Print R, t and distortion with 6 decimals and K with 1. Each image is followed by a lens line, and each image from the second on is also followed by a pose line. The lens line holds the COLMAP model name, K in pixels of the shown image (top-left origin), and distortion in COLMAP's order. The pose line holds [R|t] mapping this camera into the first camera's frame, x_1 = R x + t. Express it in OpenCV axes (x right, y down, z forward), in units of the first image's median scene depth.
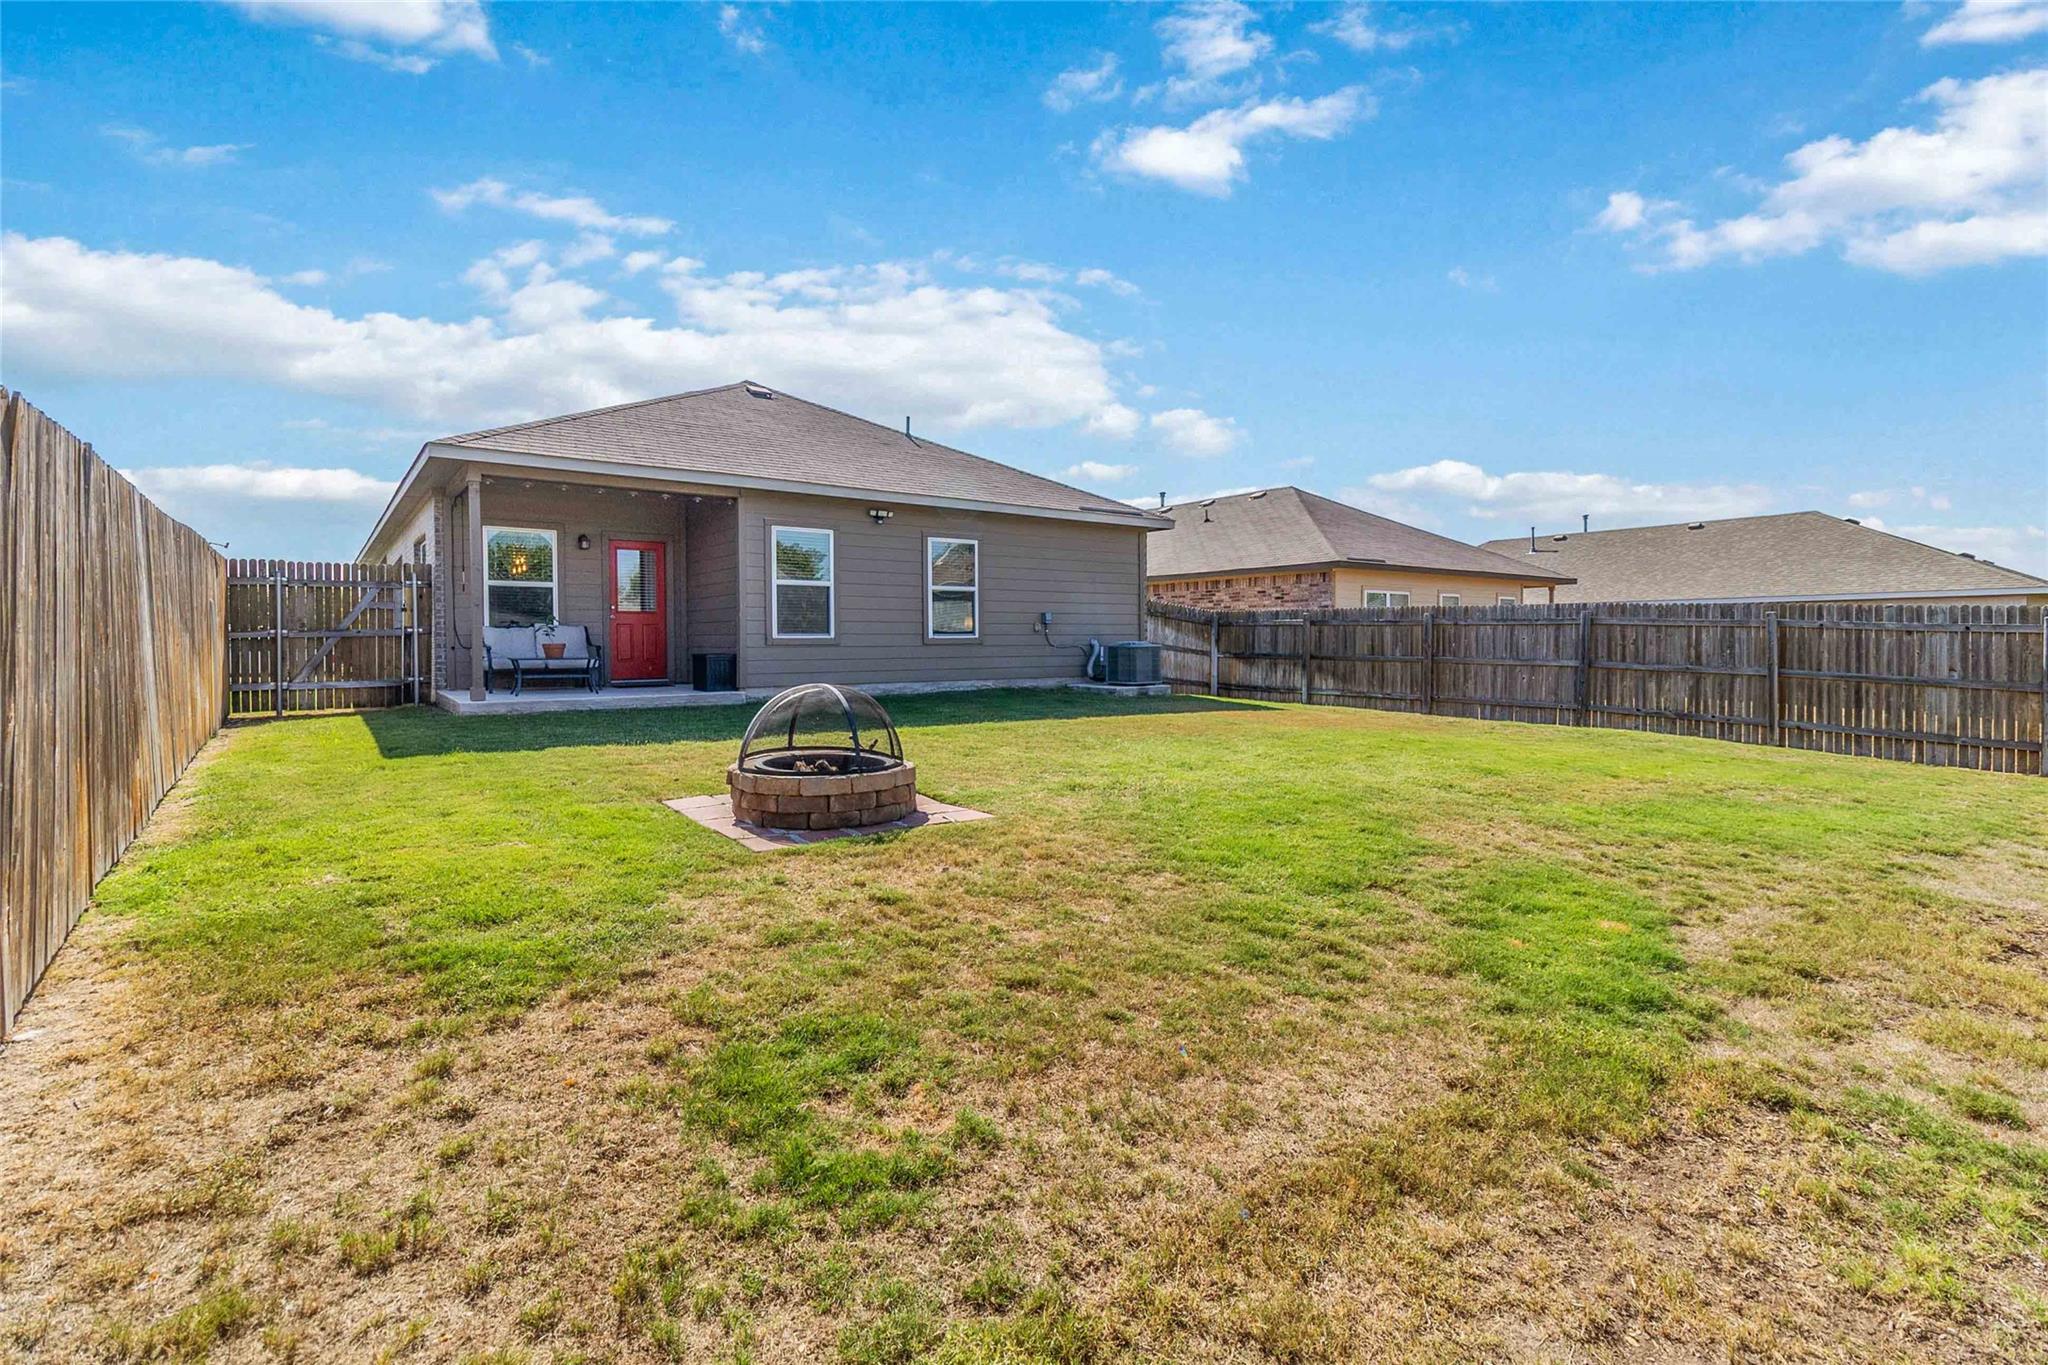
lens RADIAL K [[950.1, 0, 1024.6], [0, 950.1, 643.9], [0, 0, 1]] dist [0.002367, 0.000779]
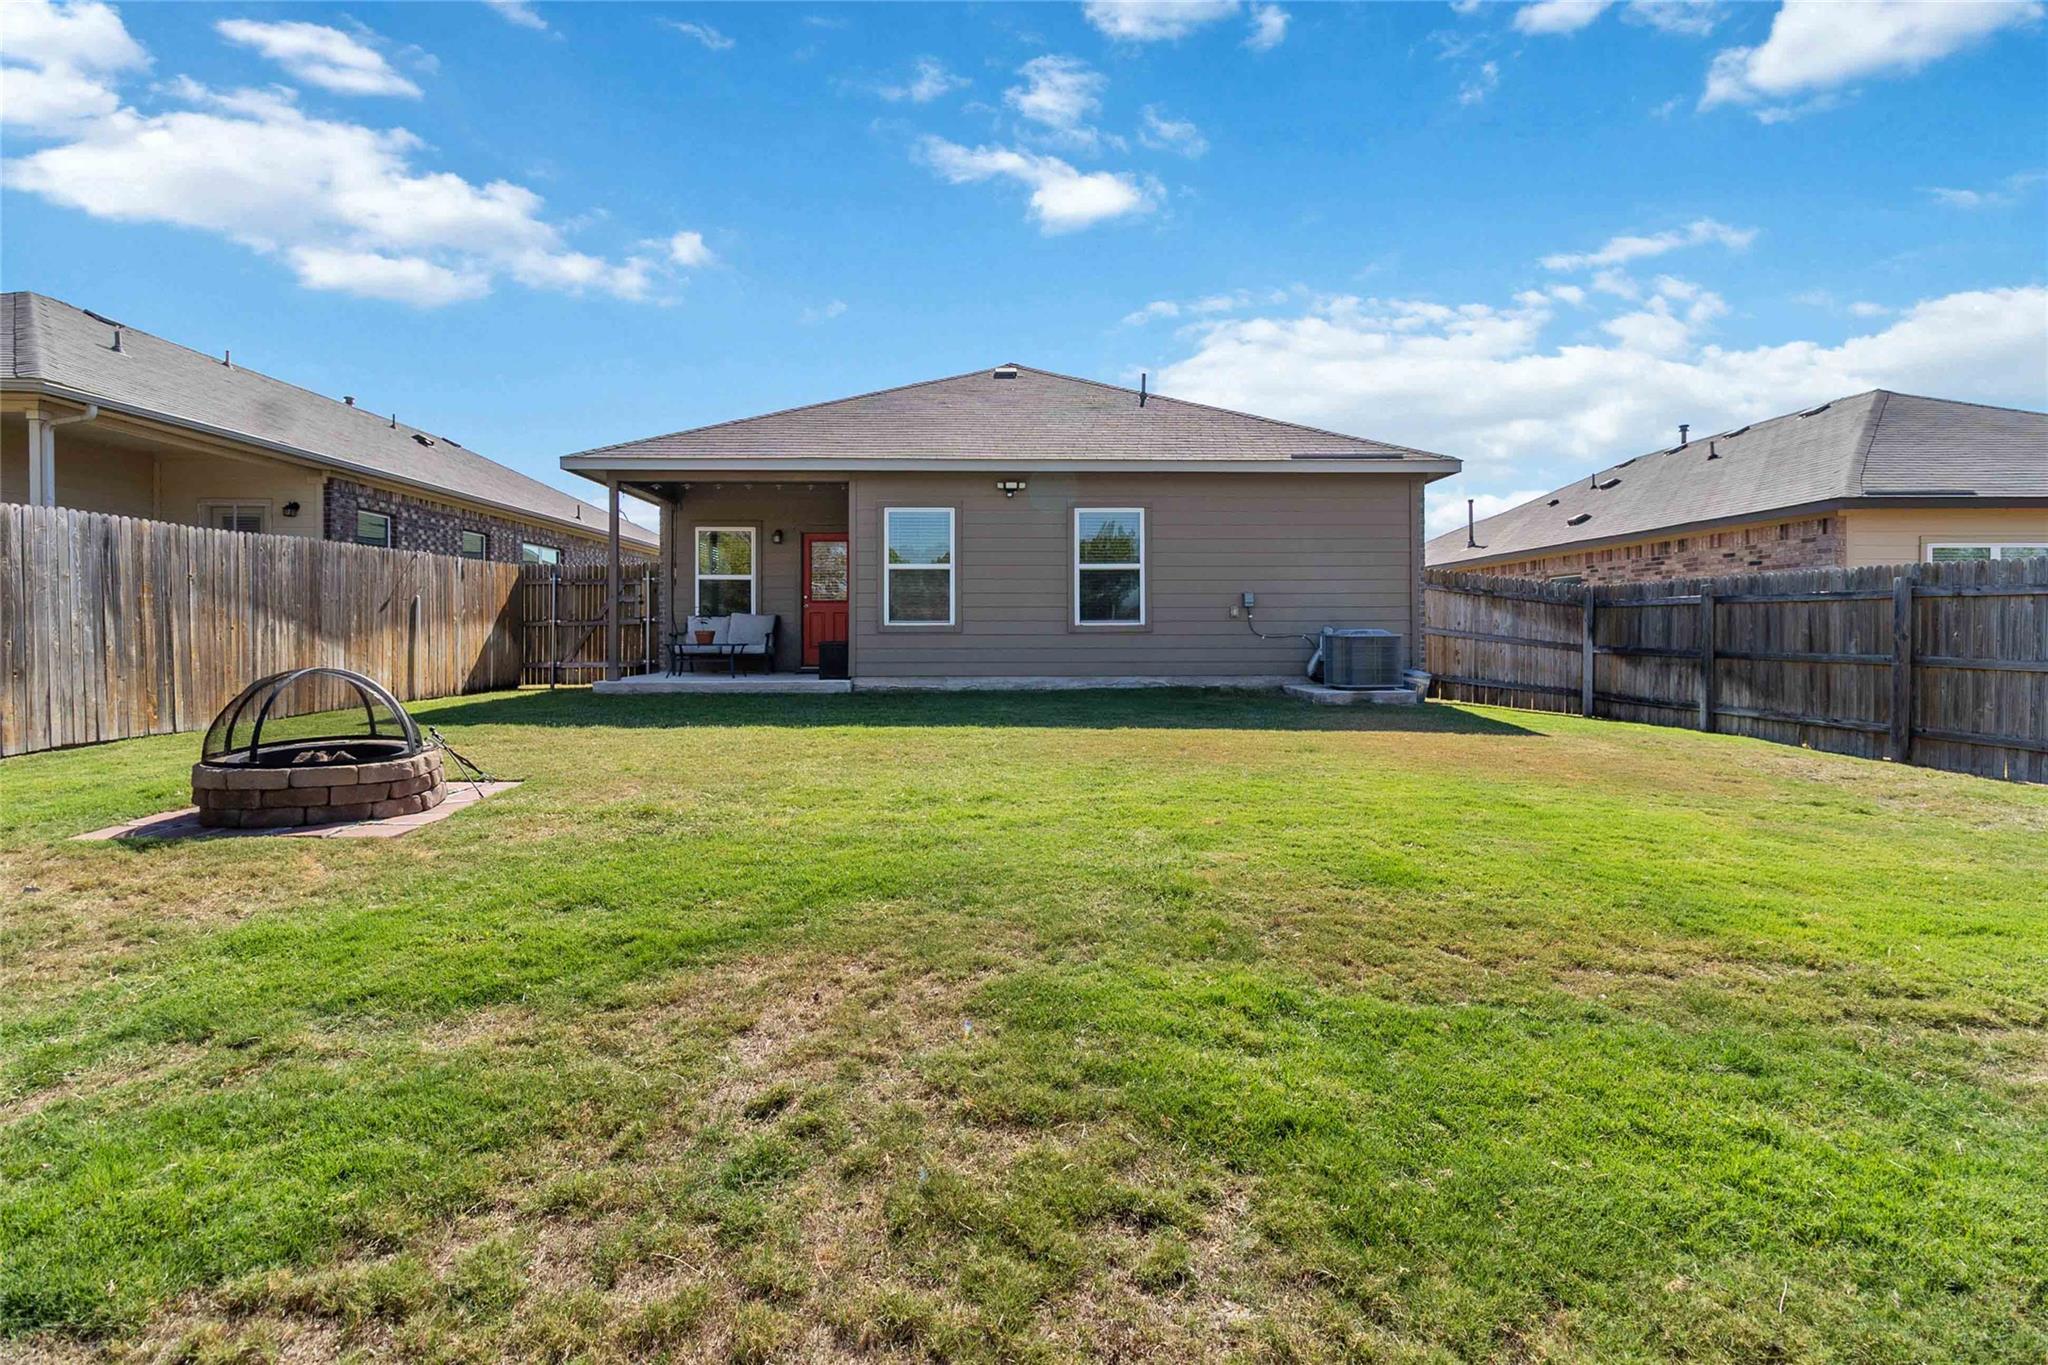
lens RADIAL K [[959.1, 0, 1021.1], [0, 959.1, 619.0], [0, 0, 1]] dist [0.001992, 0.000080]
pose [[0.809881, -0.007965, -0.586540, 0.325564], [-0.002814, 0.999844, -0.017462, 0.002929], [0.586587, 0.015793, 0.809732, 0.237313]]
